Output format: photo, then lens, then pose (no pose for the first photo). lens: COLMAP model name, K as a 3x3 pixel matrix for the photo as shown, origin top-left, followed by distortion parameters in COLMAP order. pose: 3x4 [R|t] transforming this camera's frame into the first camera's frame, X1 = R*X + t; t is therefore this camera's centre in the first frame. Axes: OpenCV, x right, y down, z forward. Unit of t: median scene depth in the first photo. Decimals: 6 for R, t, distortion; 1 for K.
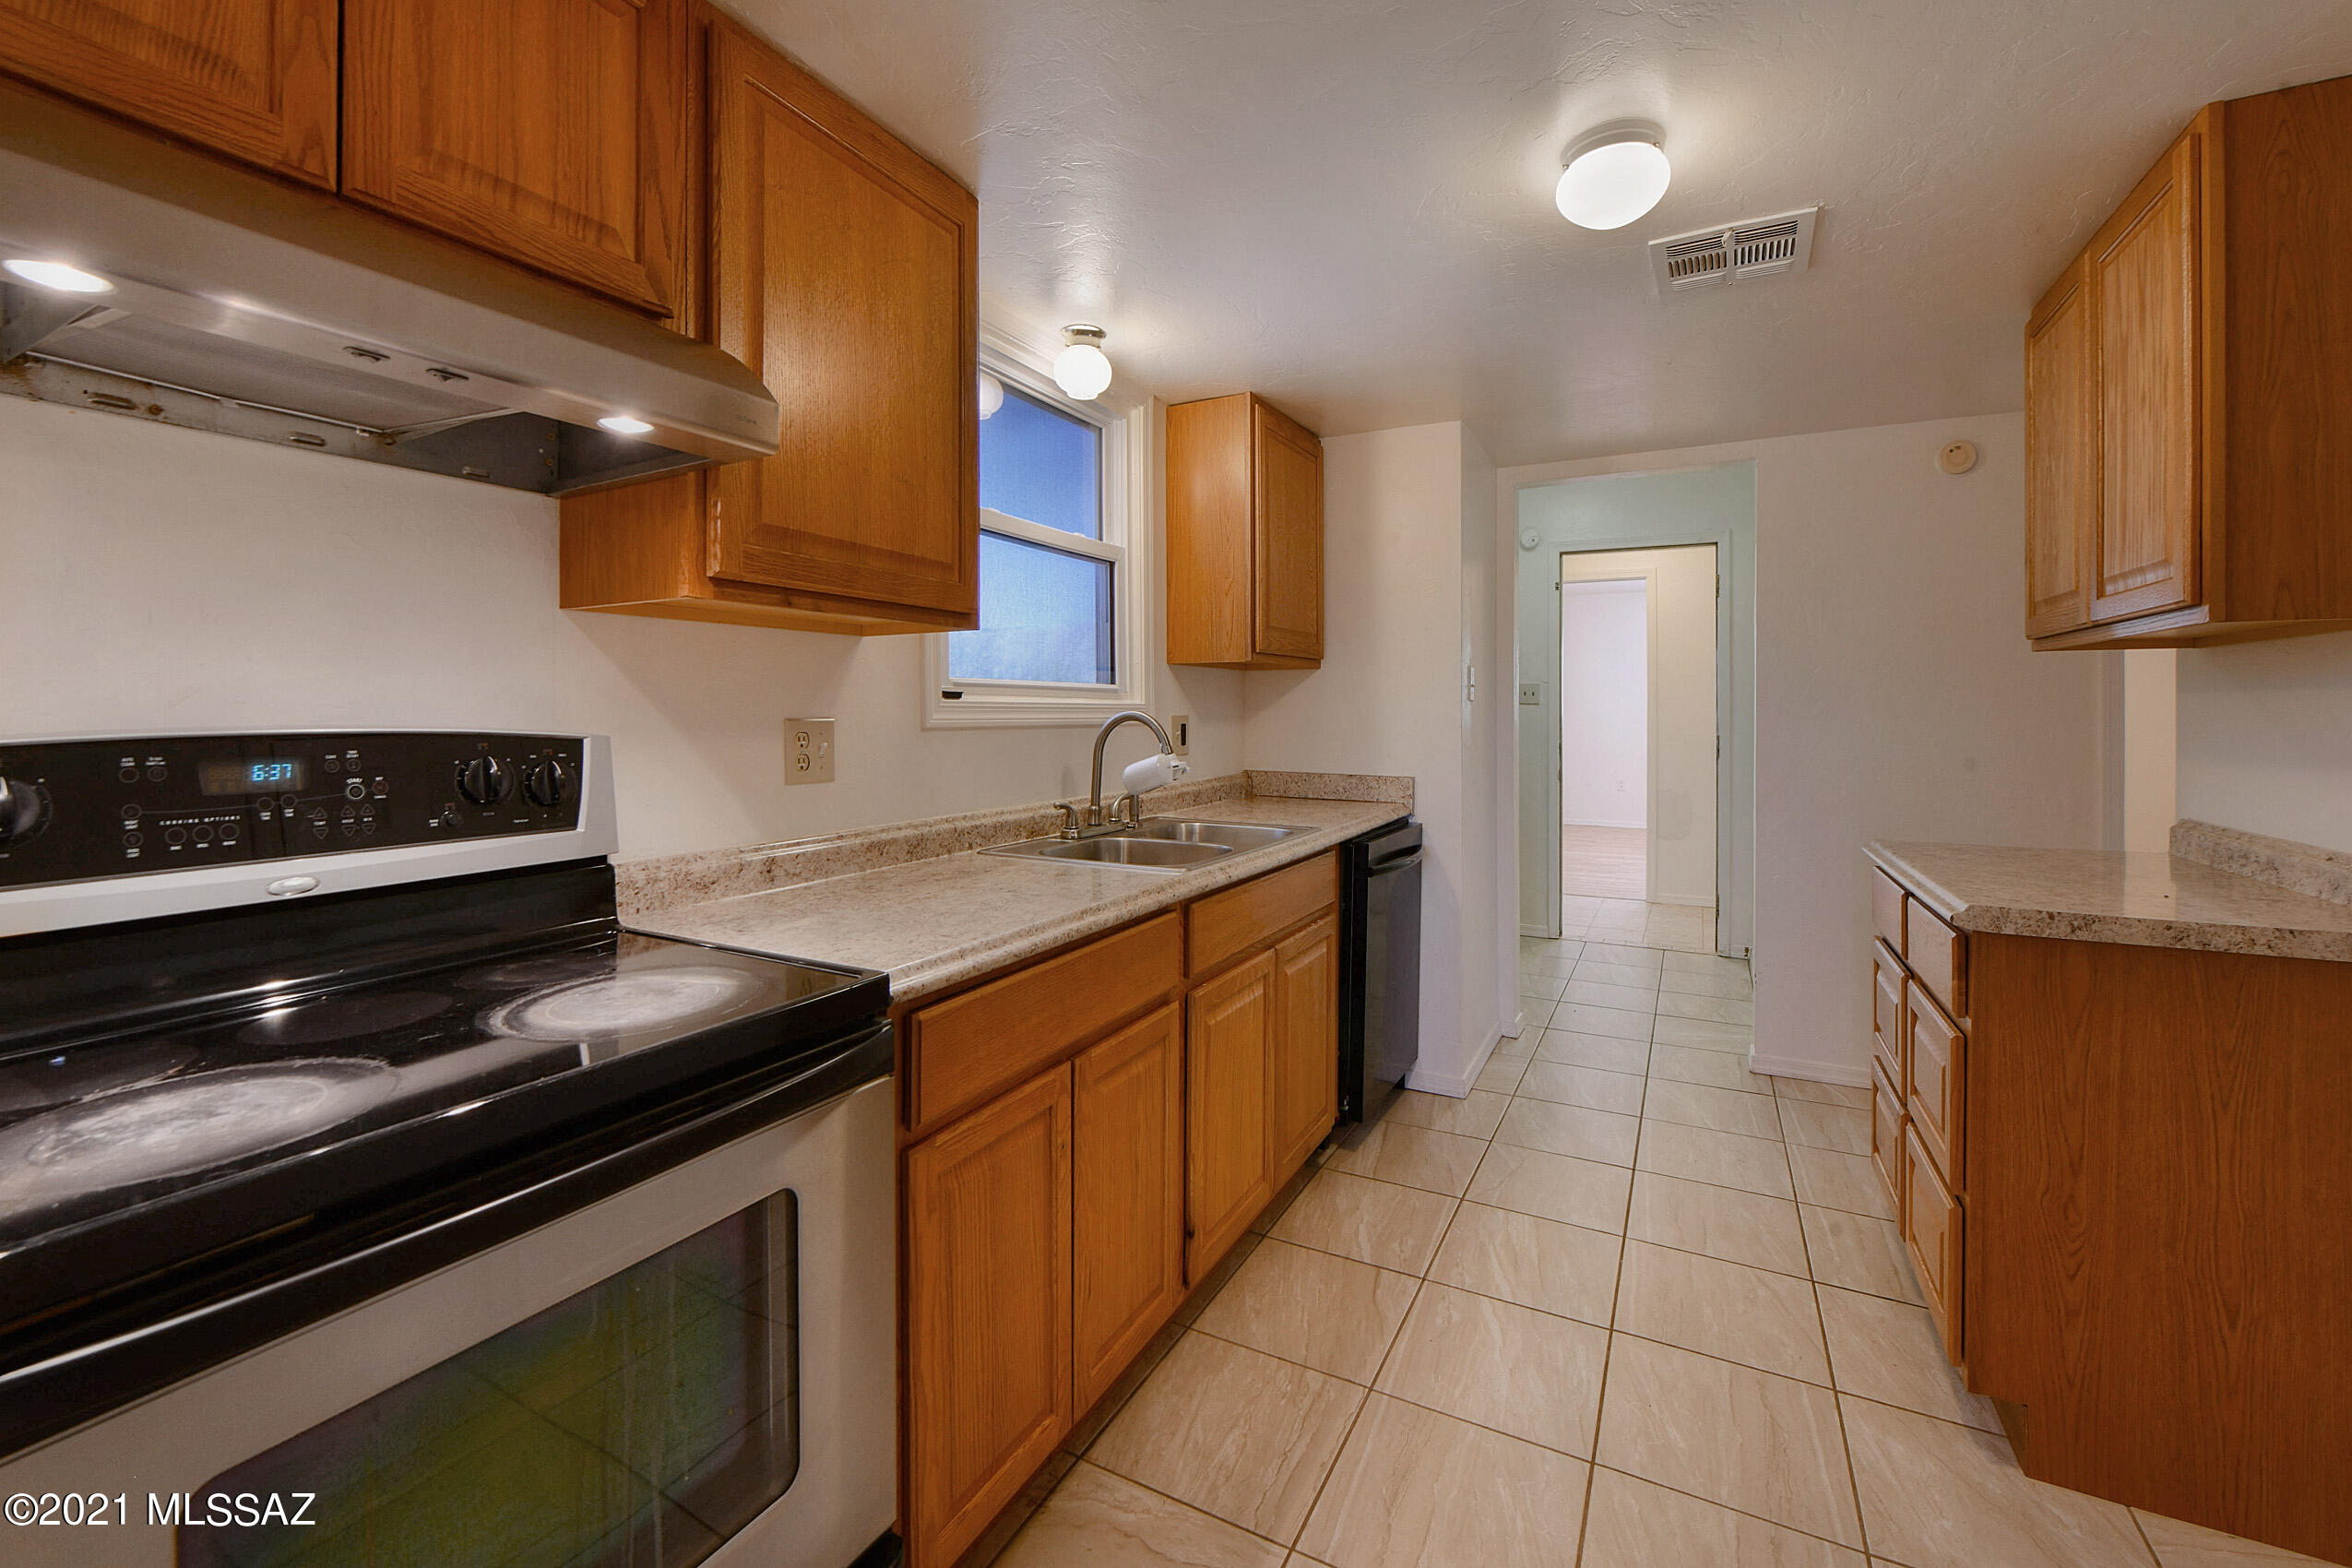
lens RADIAL K [[909.8, 0, 1171.2], [0, 909.8, 724.4], [0, 0, 1]] dist [-0.007456, -0.000653]
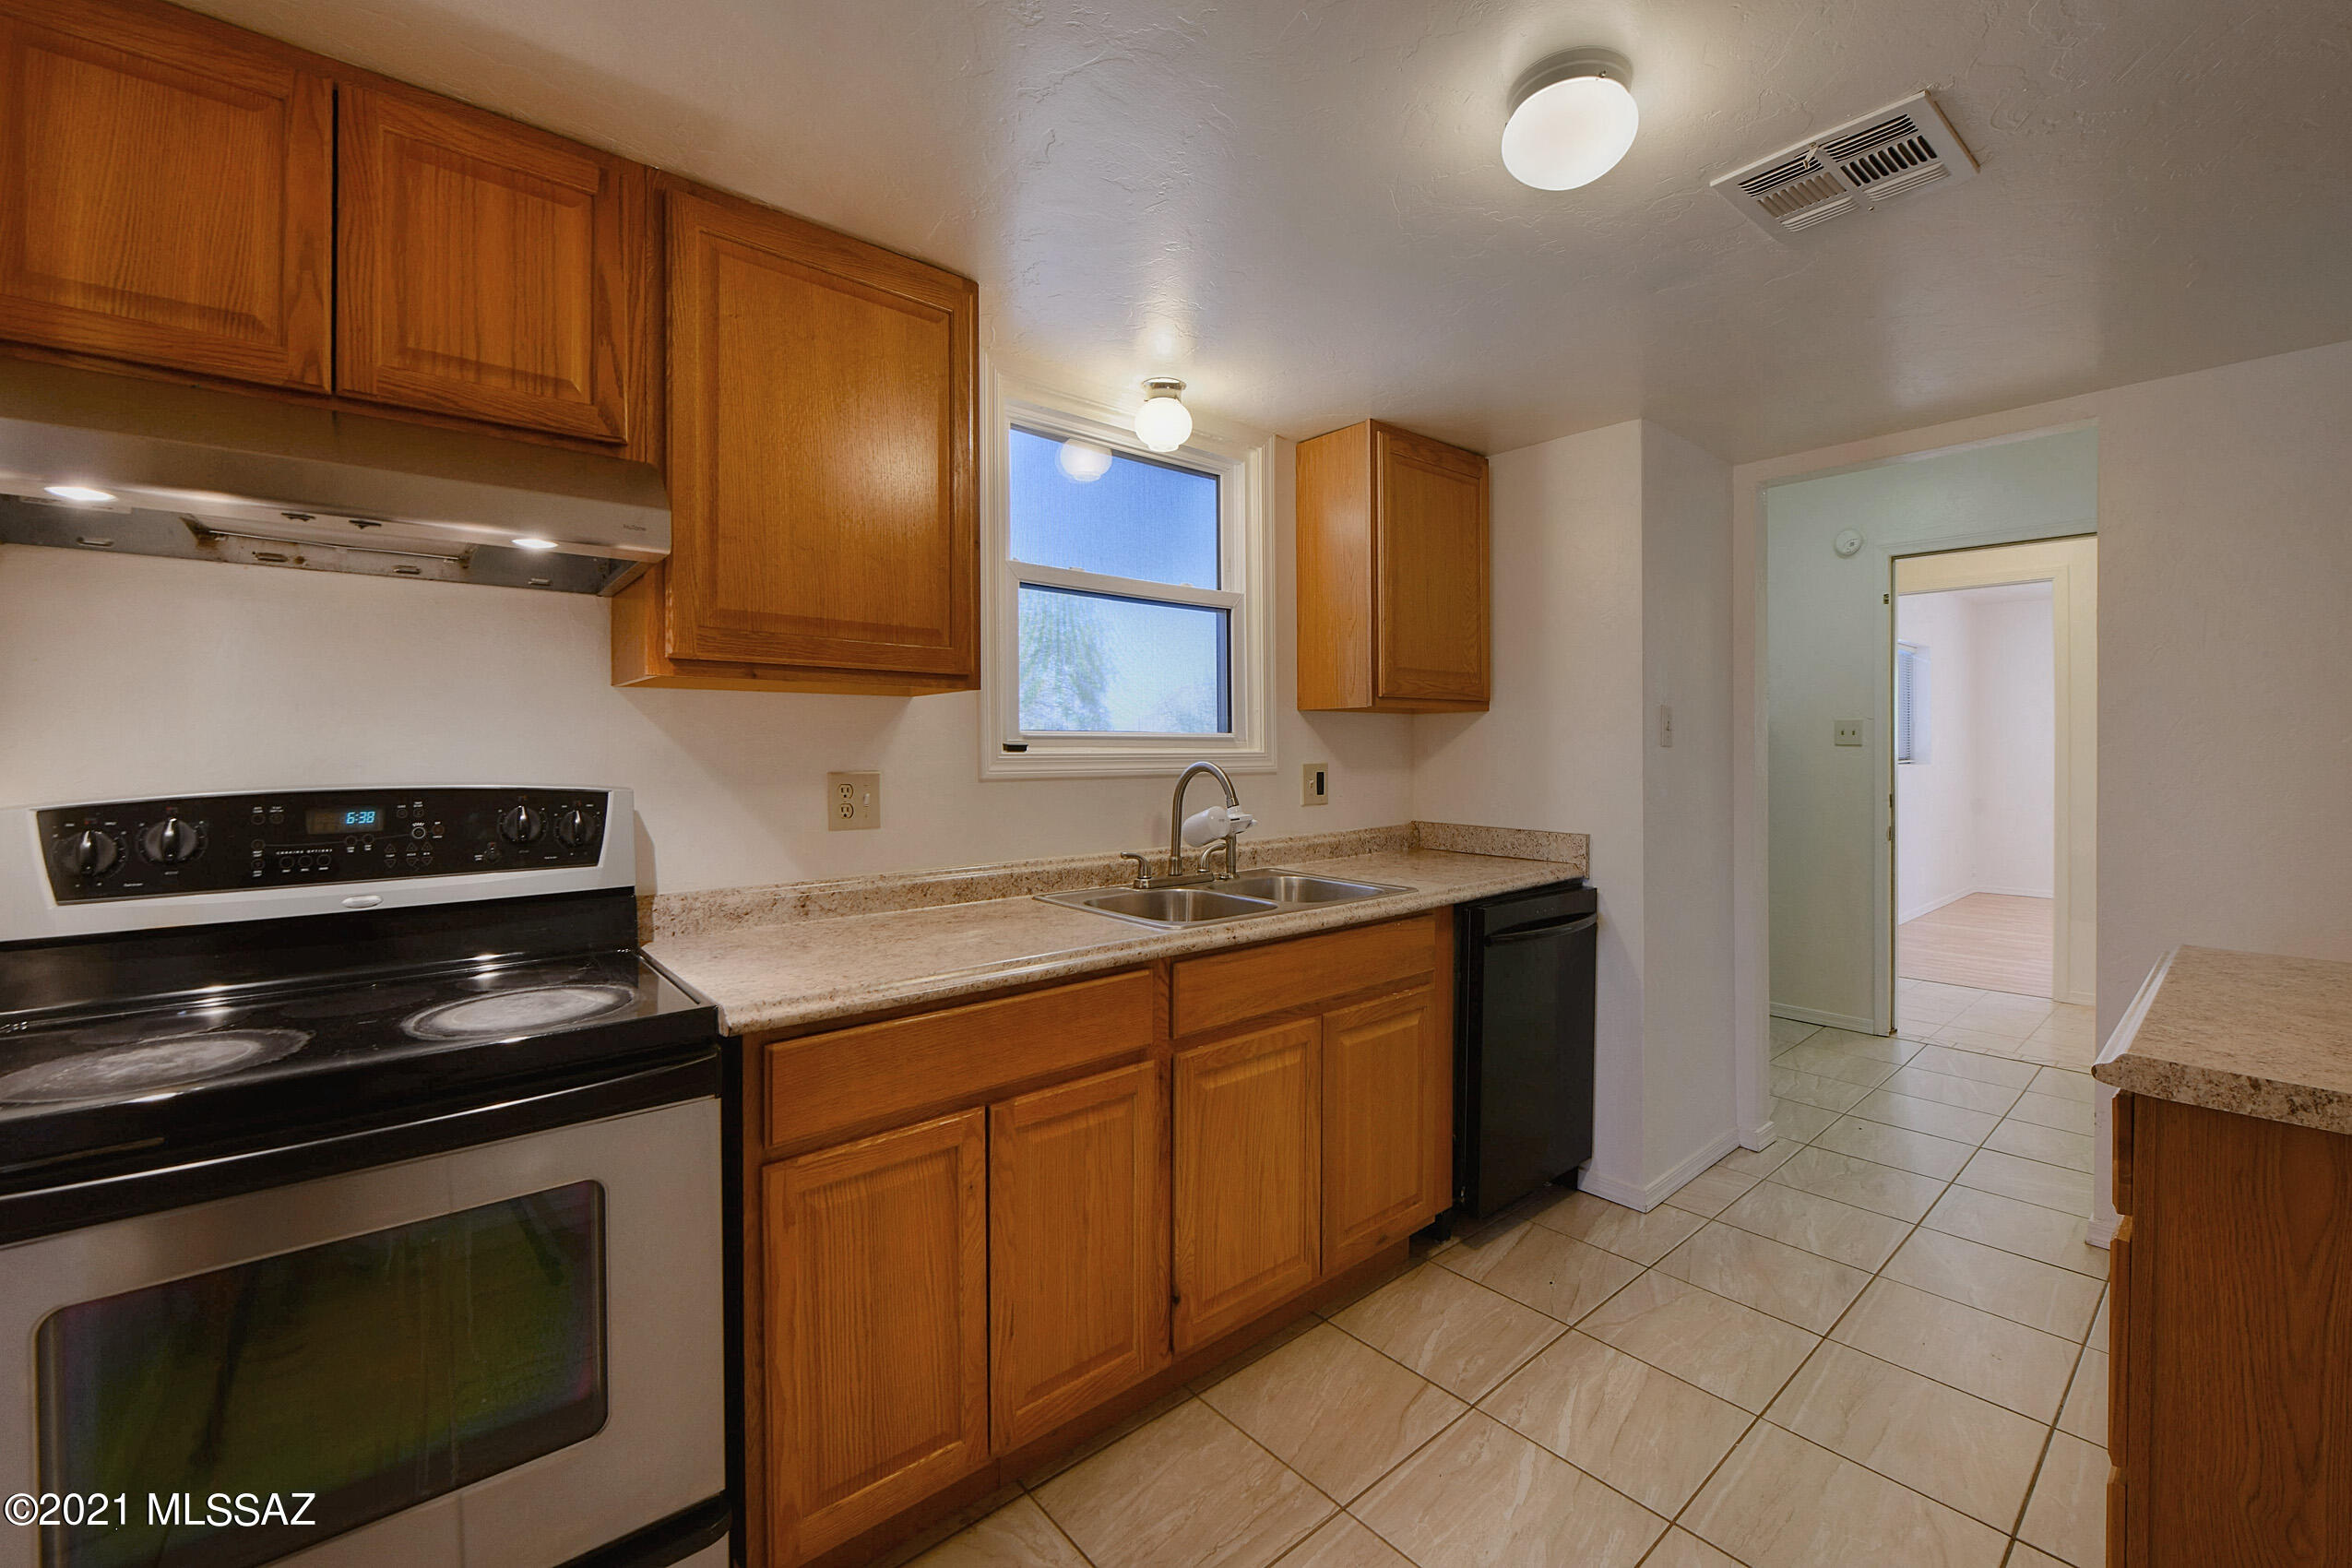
lens RADIAL K [[909.8, 0, 1172.7], [0, 909.8, 766.0], [0, 0, 1]] dist [-0.007456, -0.000653]
pose [[0.936430, 0.002076, -0.350849, 0.426360], [-0.001197, 0.999996, 0.002723, -0.020292], [0.350853, -0.002130, 0.936428, 0.097201]]
